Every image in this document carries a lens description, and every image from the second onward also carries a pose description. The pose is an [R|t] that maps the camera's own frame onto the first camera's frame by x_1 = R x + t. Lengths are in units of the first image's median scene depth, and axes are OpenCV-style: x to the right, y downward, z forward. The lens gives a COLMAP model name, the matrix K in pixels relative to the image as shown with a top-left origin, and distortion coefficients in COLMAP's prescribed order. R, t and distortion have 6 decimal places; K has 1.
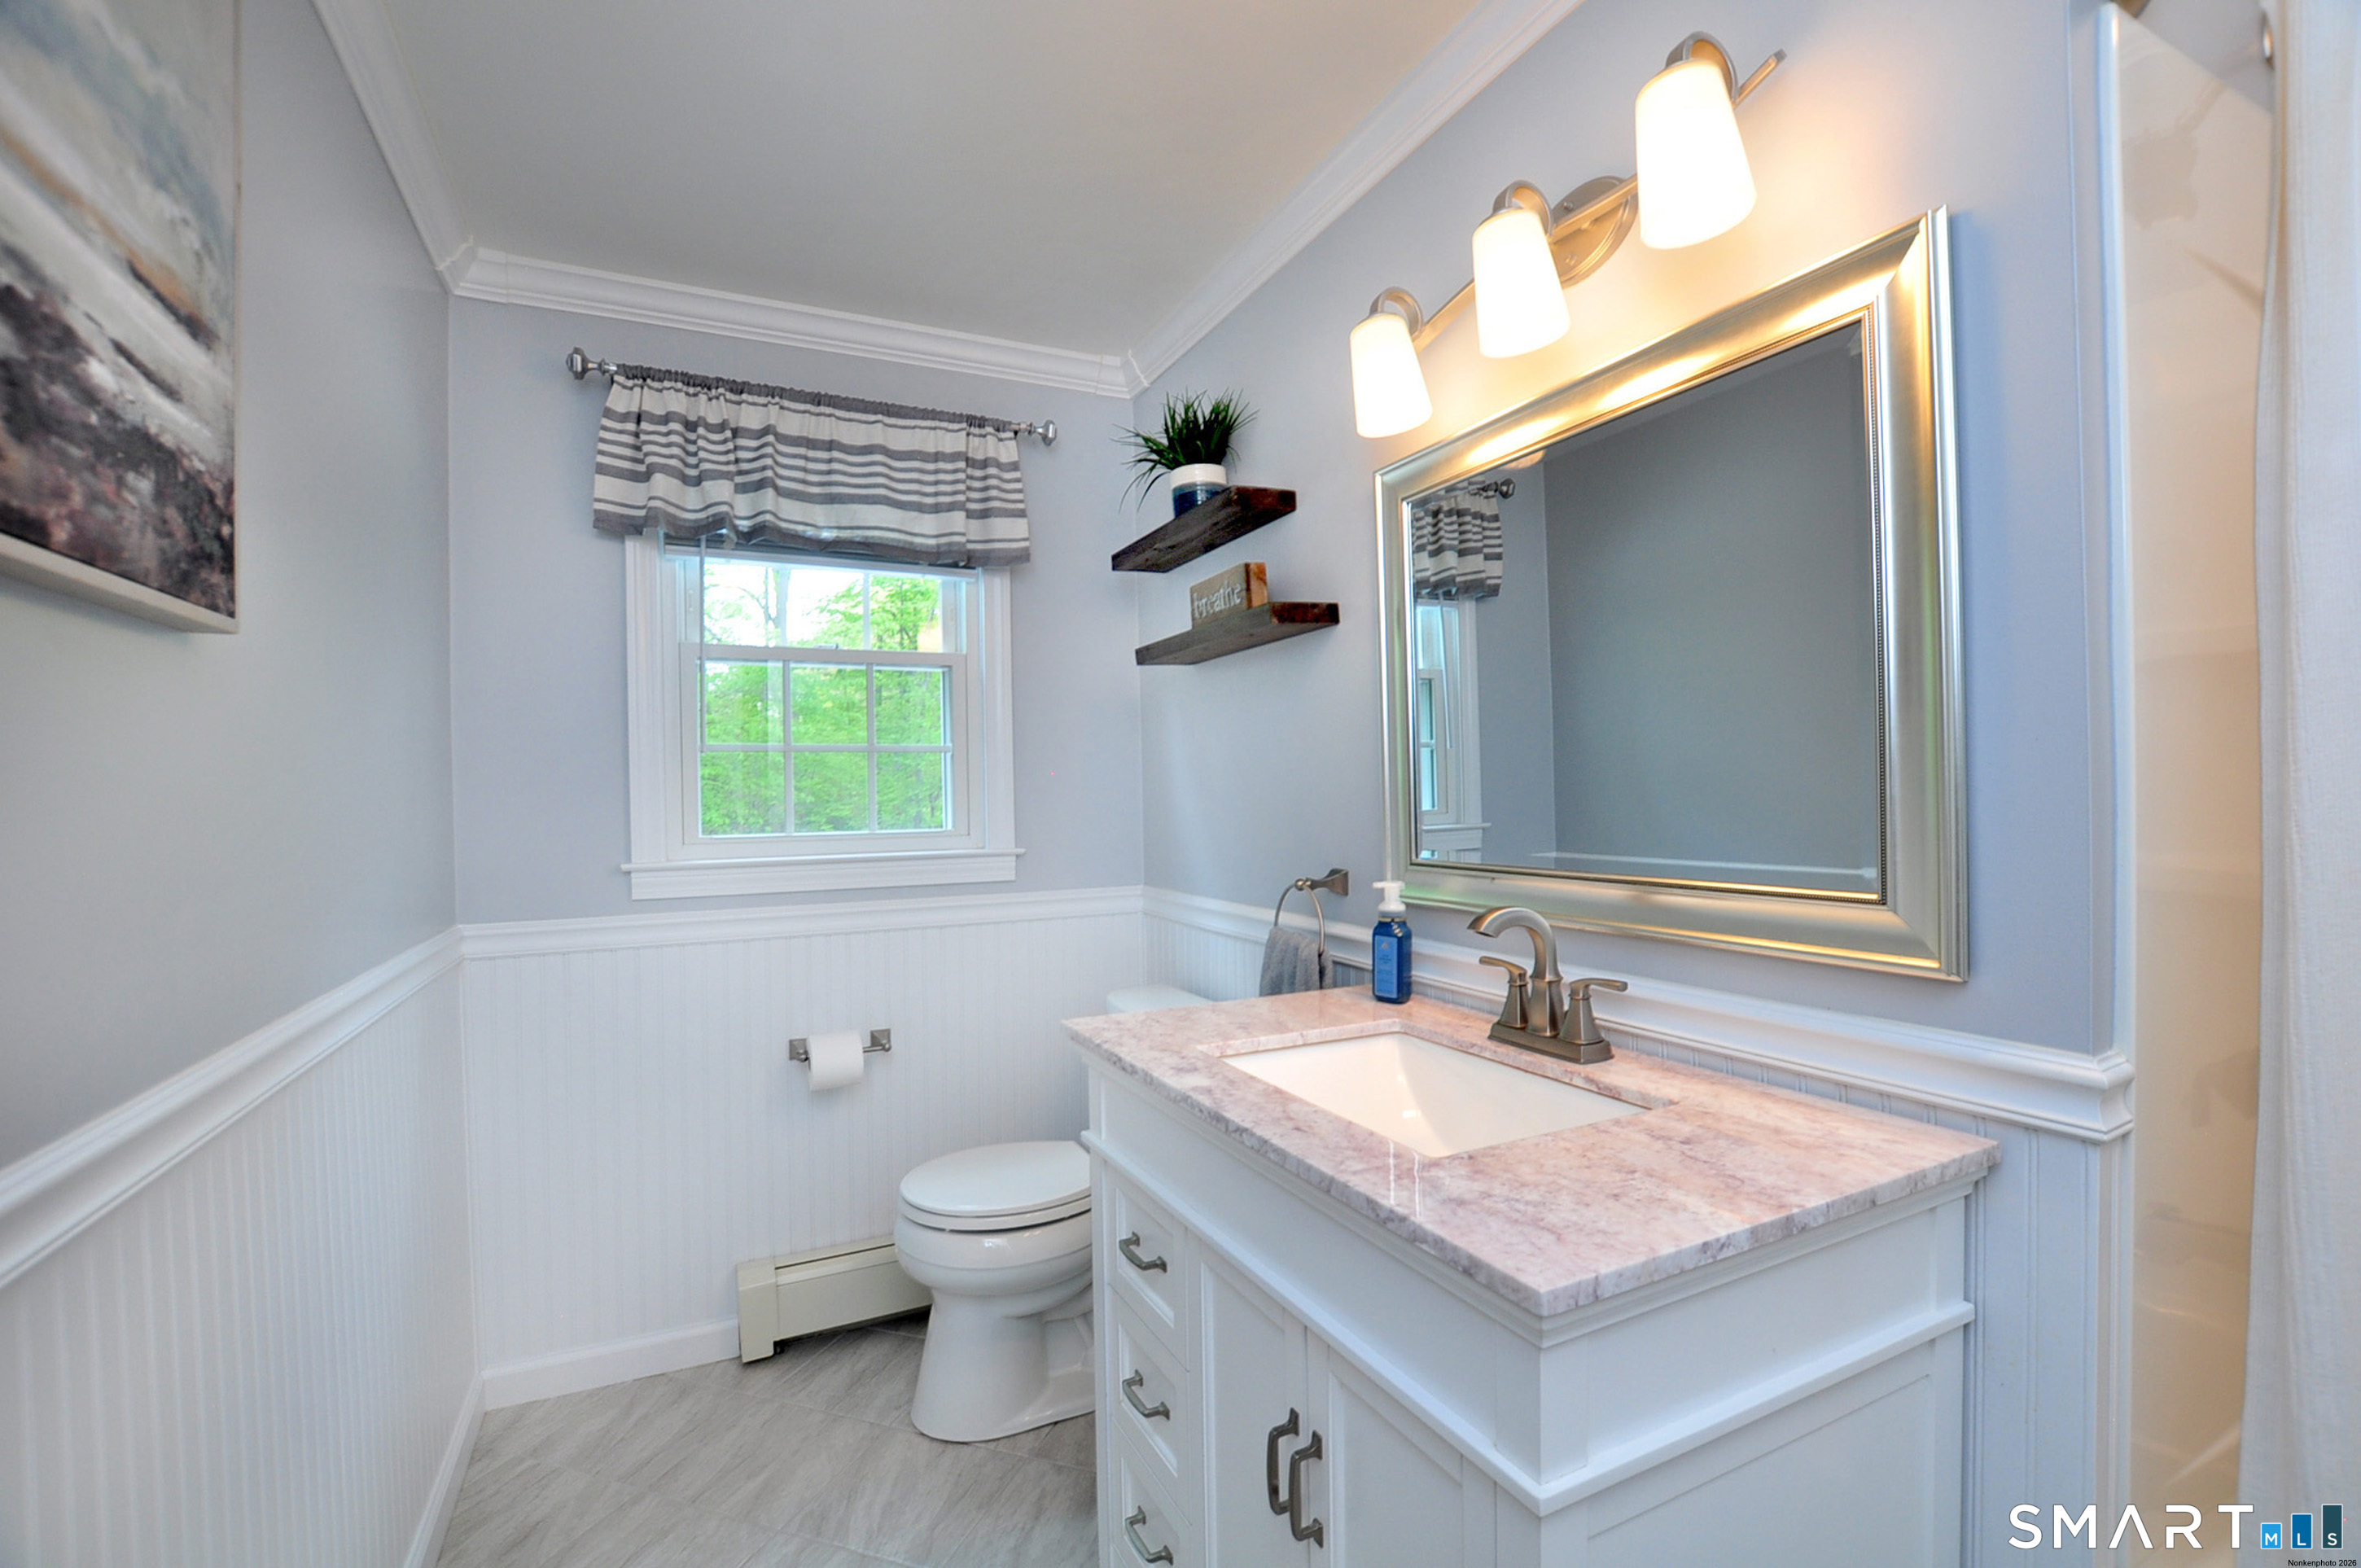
lens RADIAL K [[1011.1, 0, 1168.0], [0, 1011.1, 794.6], [0, 0, 1]] dist [-0.038575, 0.000362]
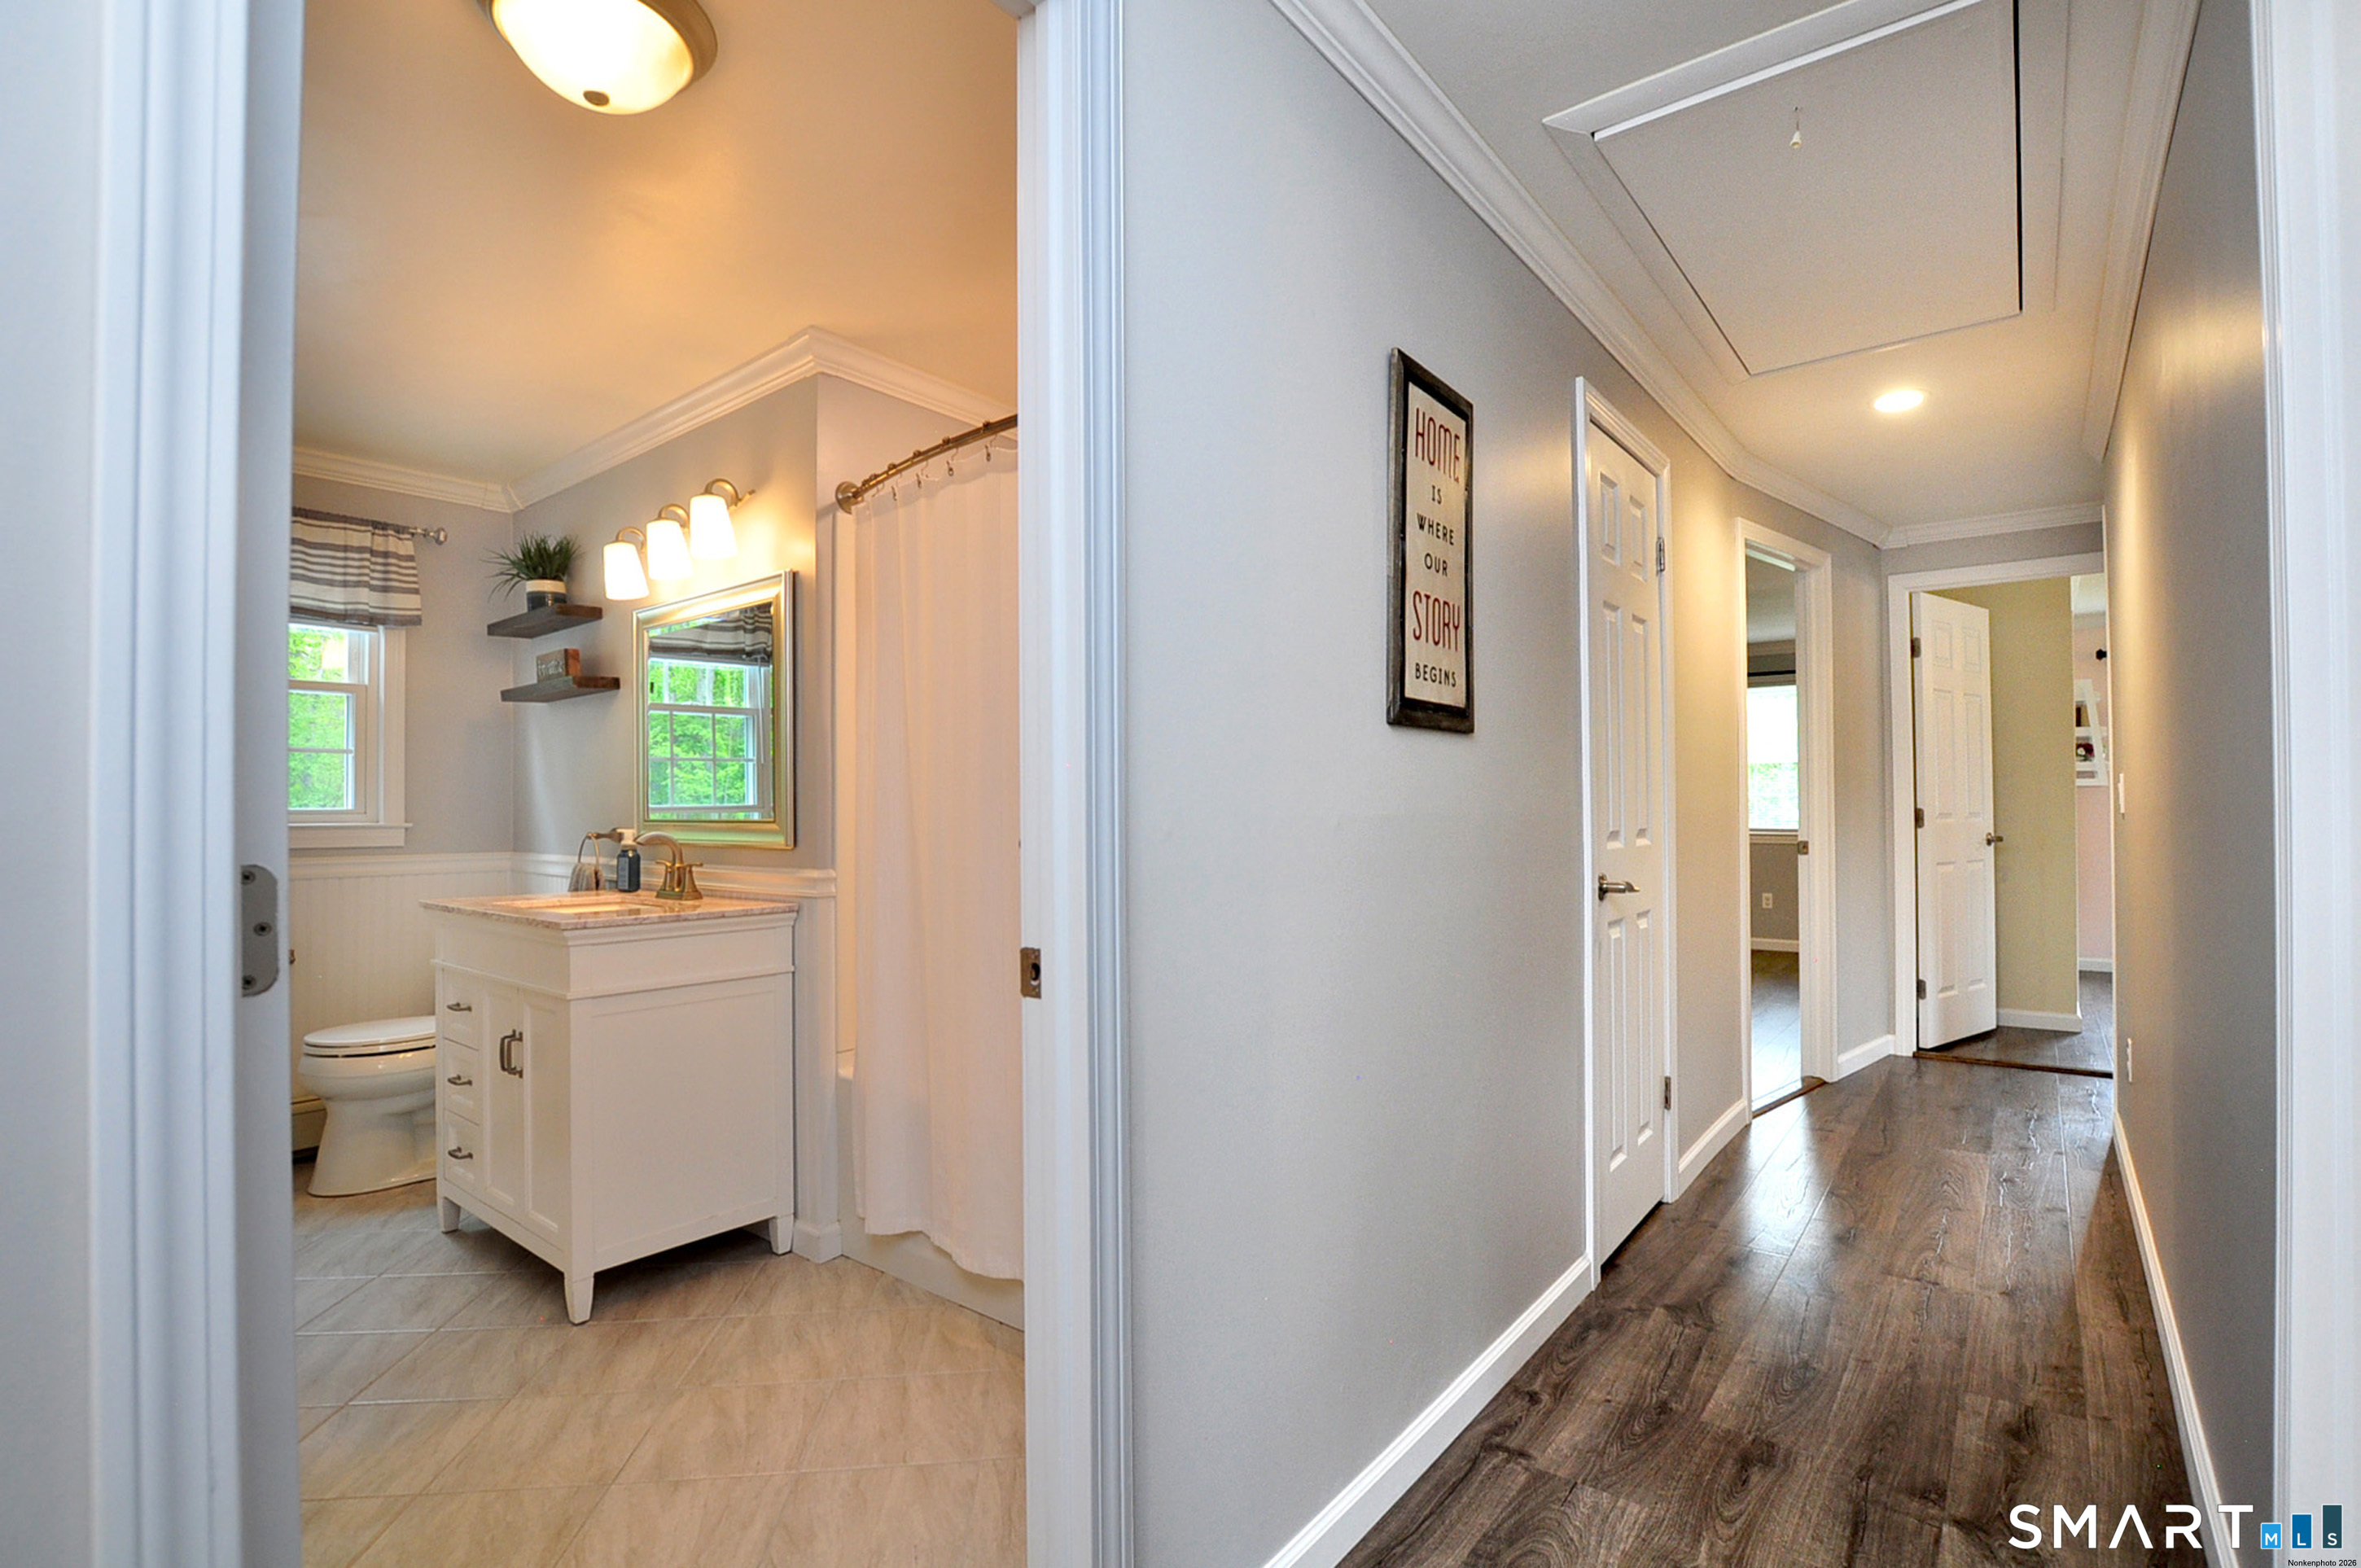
lens RADIAL K [[1059.3, 0, 1189.3], [0, 1059.3, 794.4], [0, 0, 1]] dist [-0.030191, 0.000185]
pose [[0.893015, 0.019648, 0.449598, 0.201251], [-0.009957, 0.999665, -0.023910, 0.041690], [-0.449917, 0.016876, 0.892911, -0.923688]]
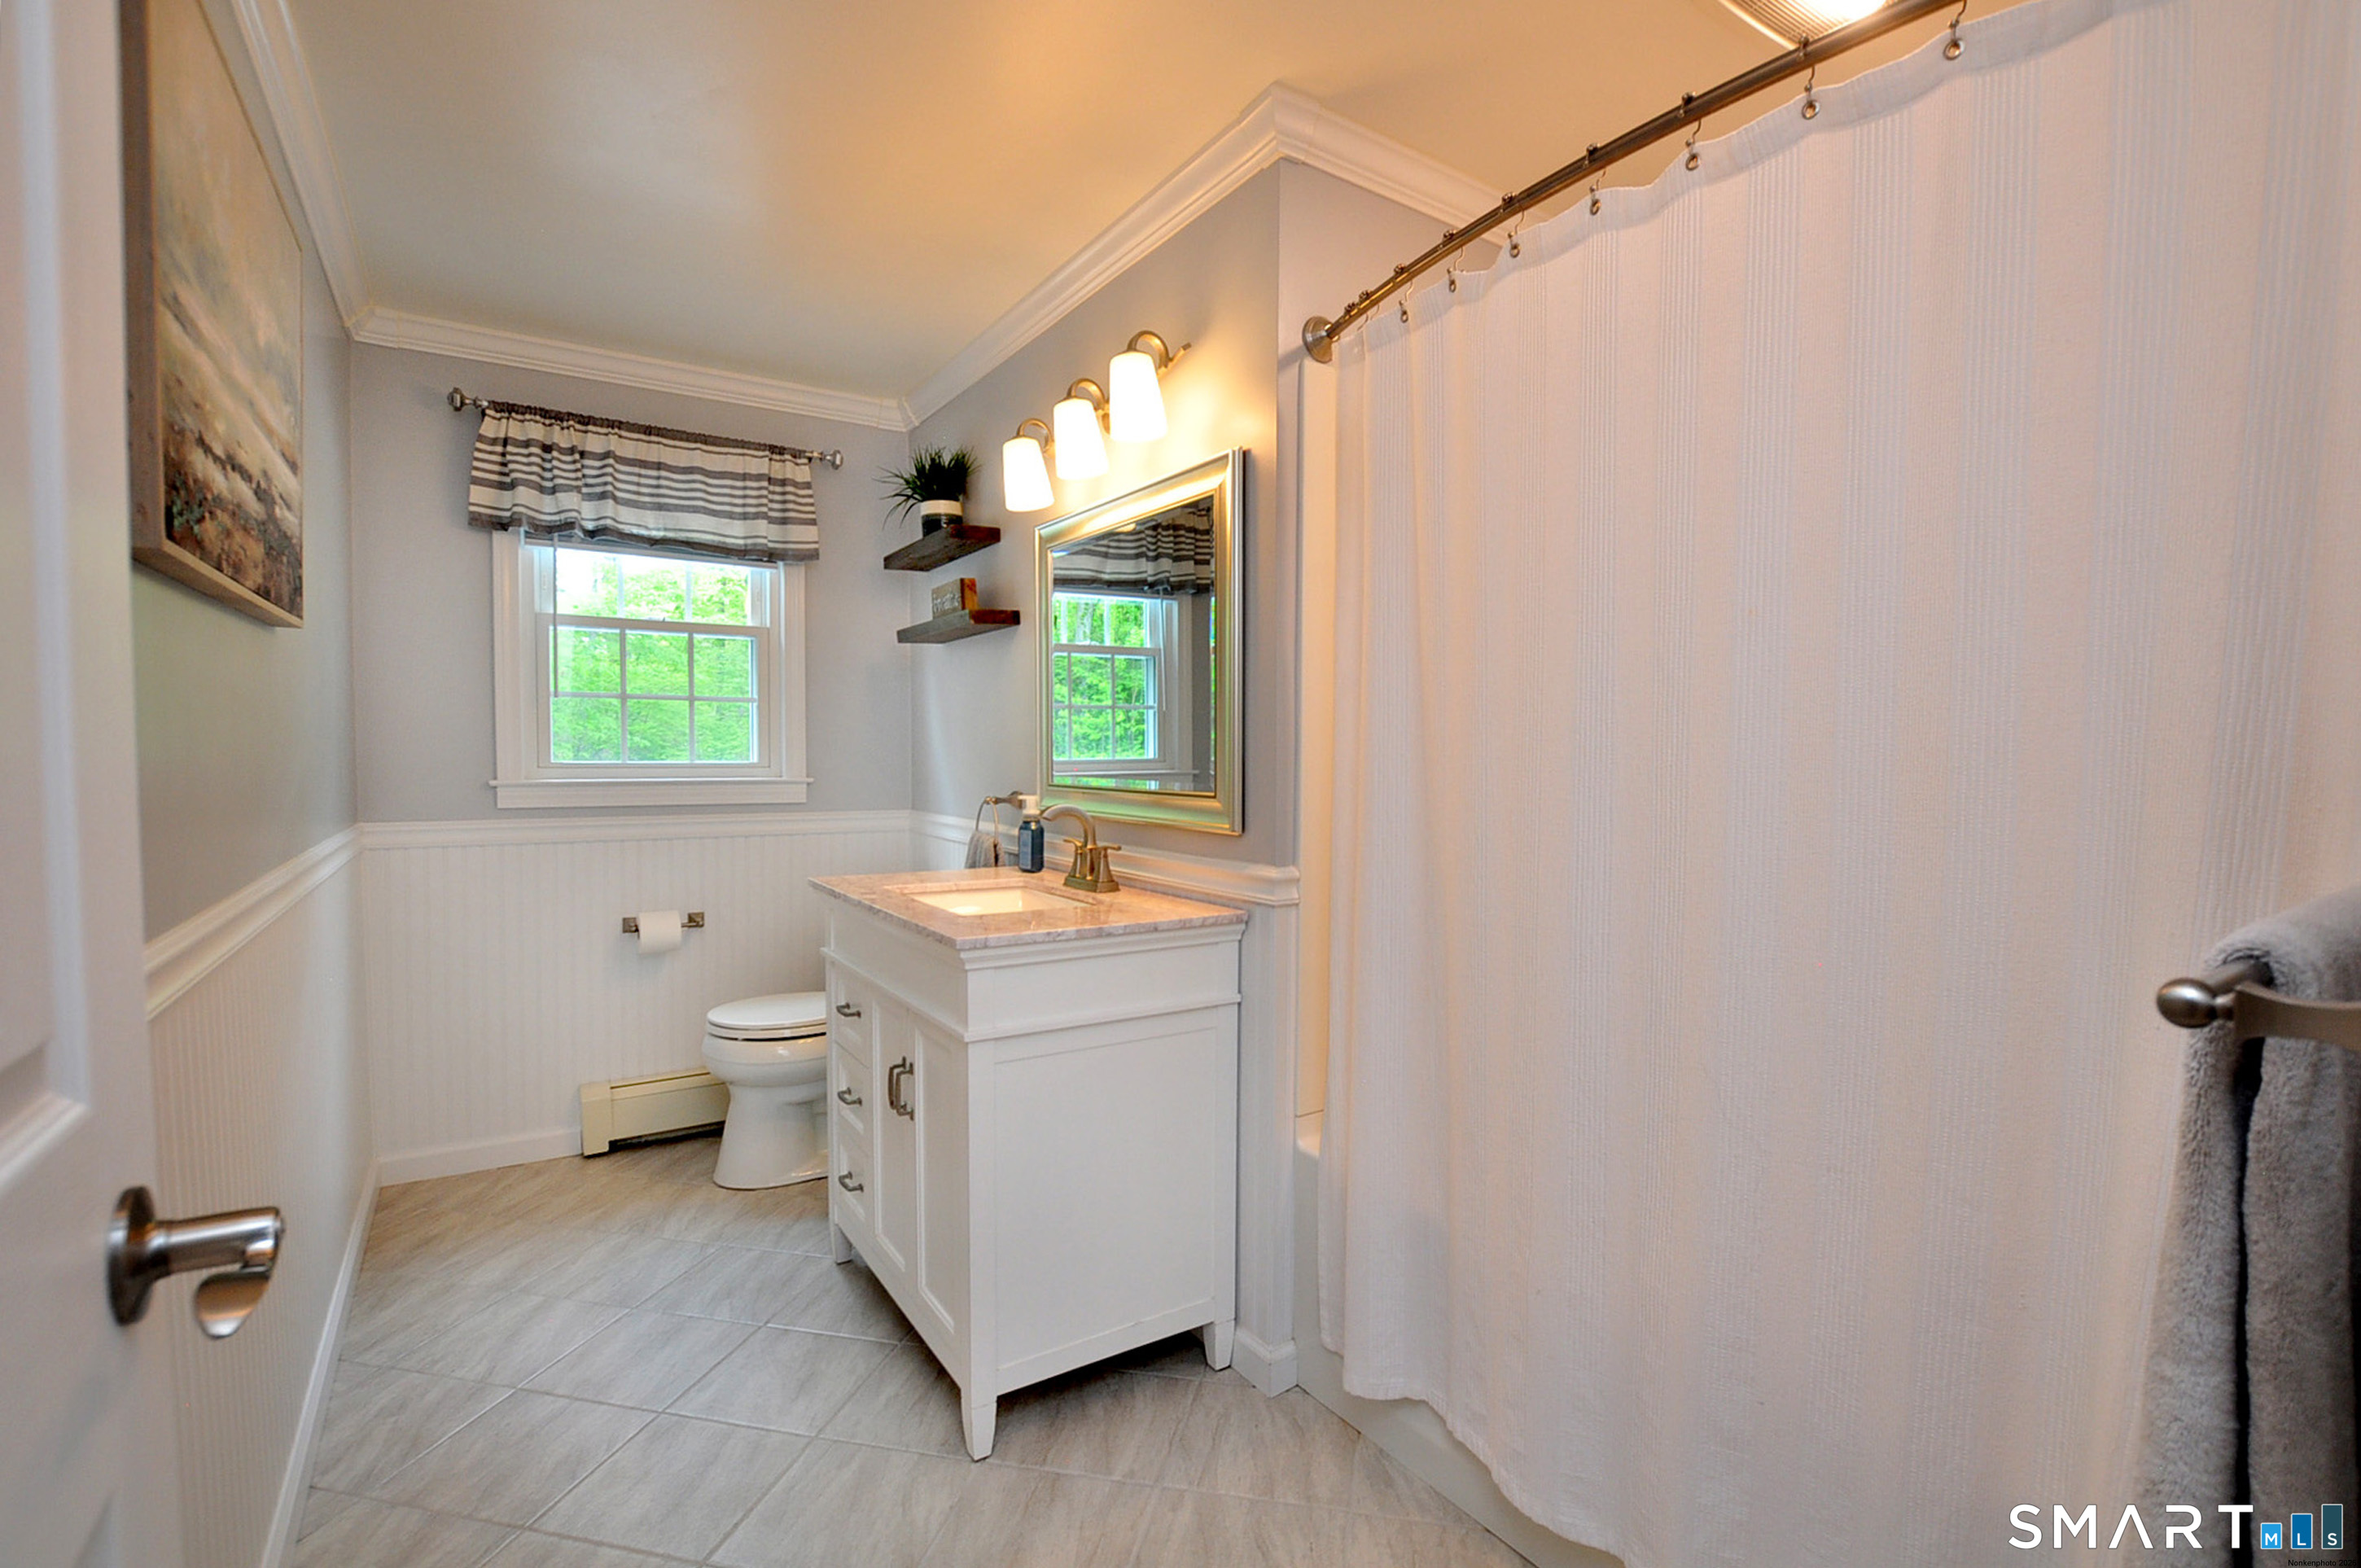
lens RADIAL K [[1059.3, 0, 1189.3], [0, 1059.3, 794.4], [0, 0, 1]] dist [-0.030191, 0.000185]
pose [[0.989931, 0.019210, 0.140242, 0.171133], [-0.024808, 0.998959, 0.038275, 0.011112], [-0.139361, -0.041369, 0.989377, -0.485545]]
